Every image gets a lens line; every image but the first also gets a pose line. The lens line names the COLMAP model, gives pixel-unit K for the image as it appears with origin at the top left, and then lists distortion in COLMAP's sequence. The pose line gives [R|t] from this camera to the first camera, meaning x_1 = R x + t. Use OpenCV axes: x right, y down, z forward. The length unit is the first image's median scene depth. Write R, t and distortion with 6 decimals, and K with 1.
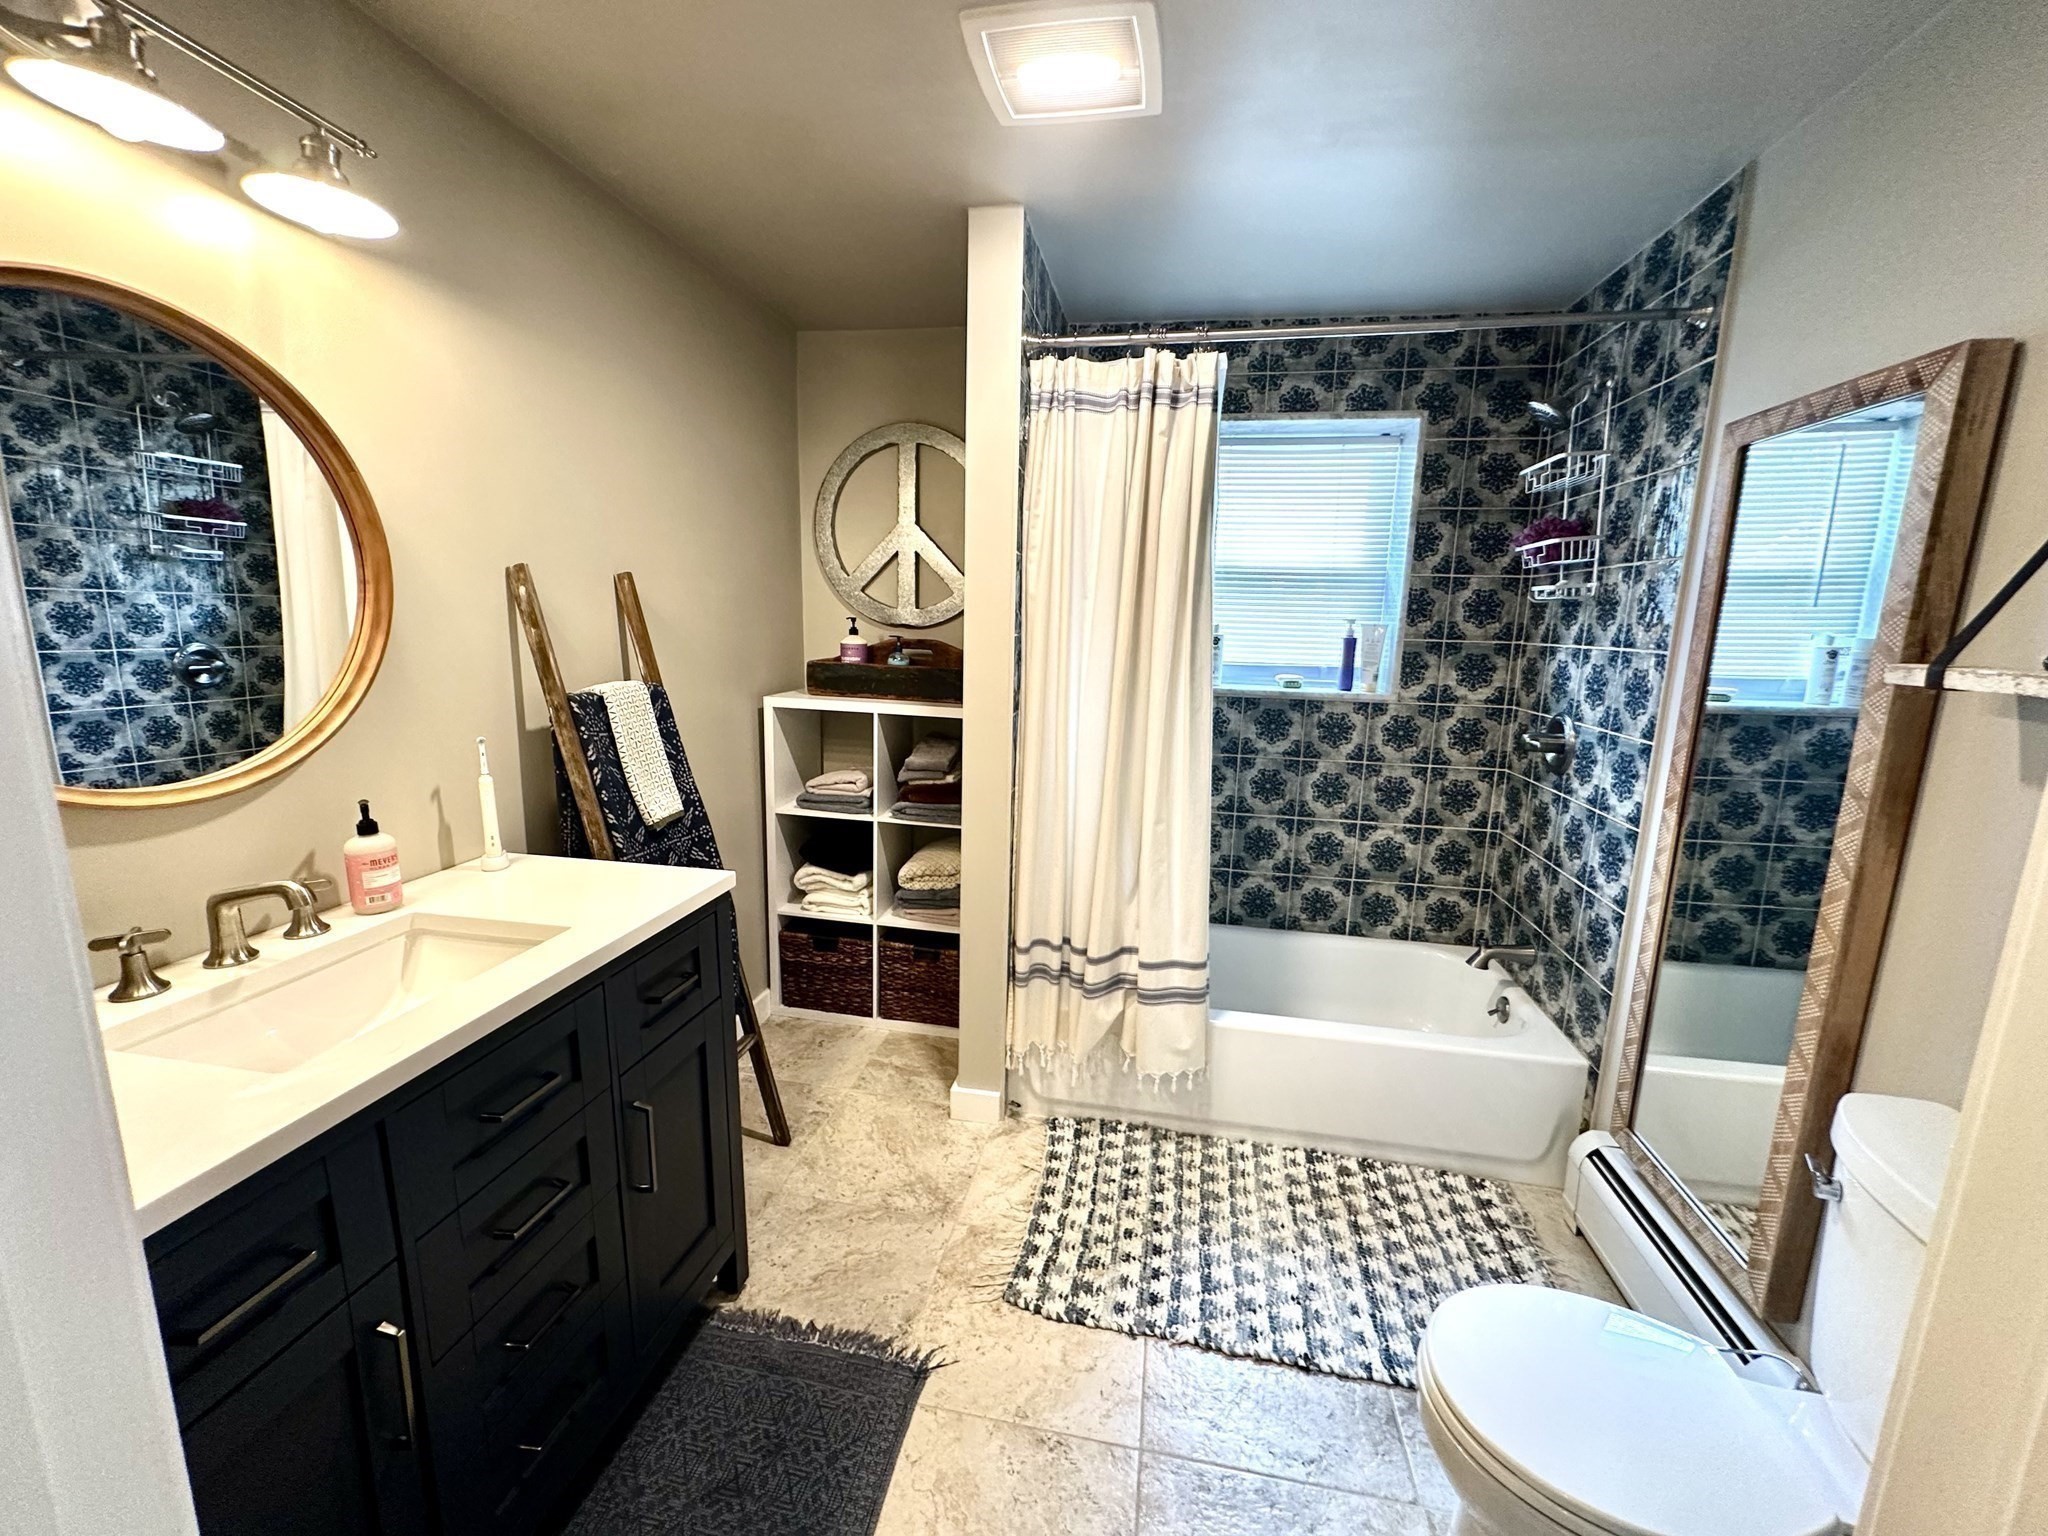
lens RADIAL K [[819.5, 0, 1024.0], [0, 819.5, 768.0], [0, 0, 1]] dist [-0.002734, 0.000663]
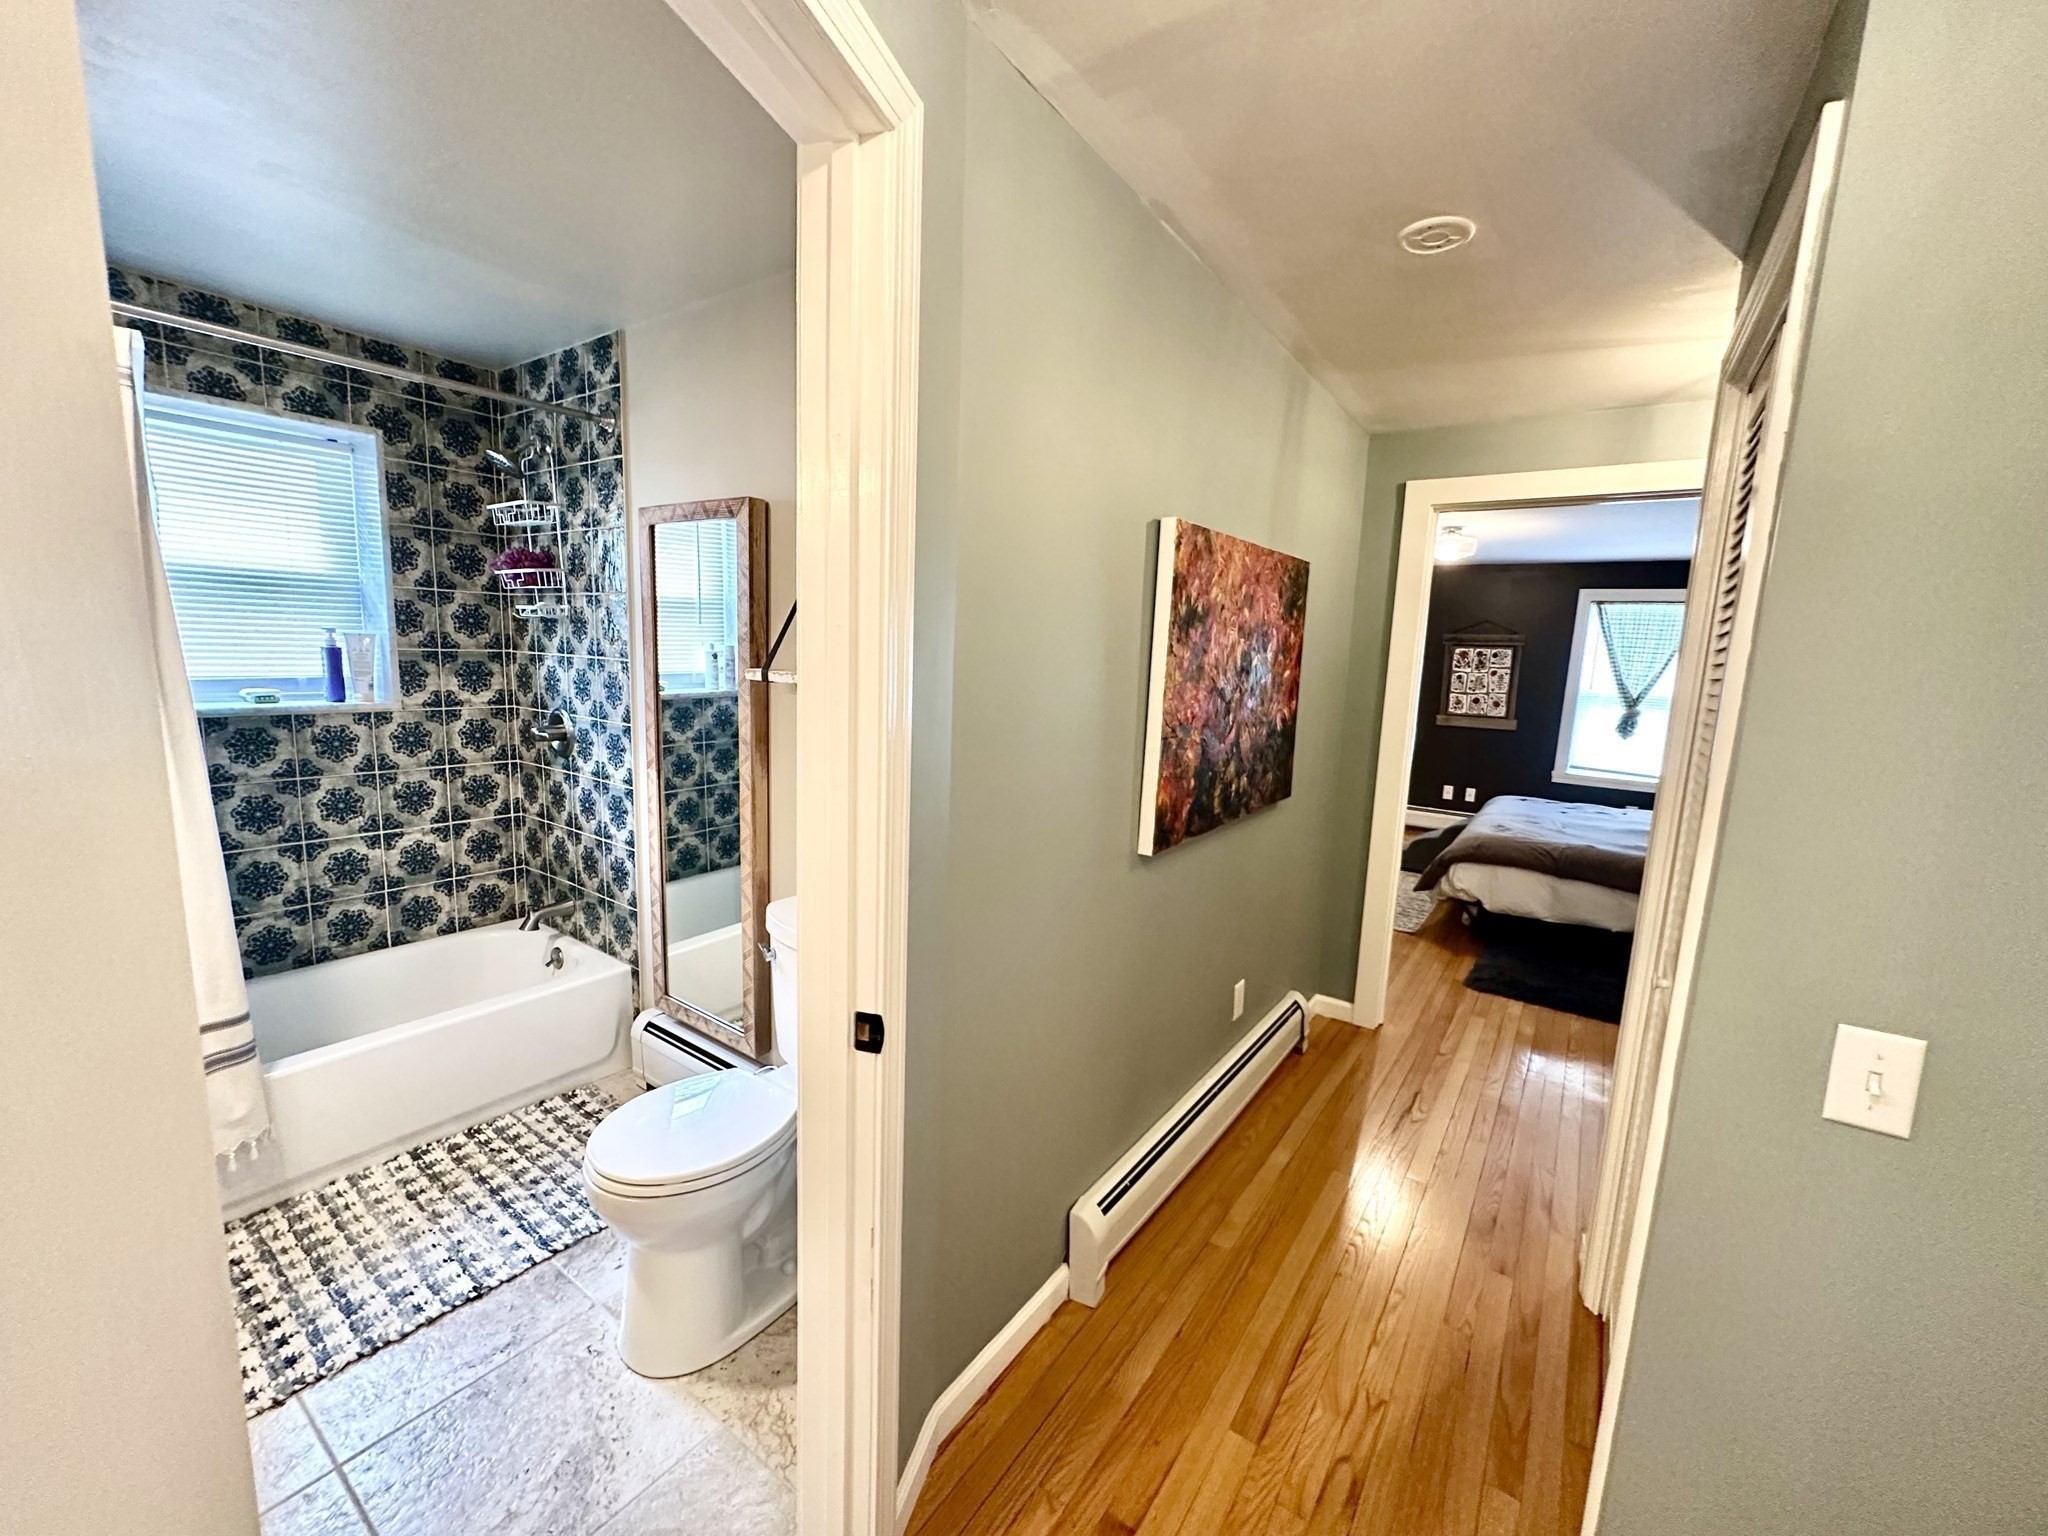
lens RADIAL K [[819.5, 0, 1024.0], [0, 819.5, 768.0], [0, 0, 1]] dist [-0.002734, 0.000663]
pose [[0.416902, -0.140828, 0.897975, -0.180238], [0.135565, 0.986509, 0.091774, 0.004125], [-0.898785, 0.083473, 0.430369, -0.164948]]
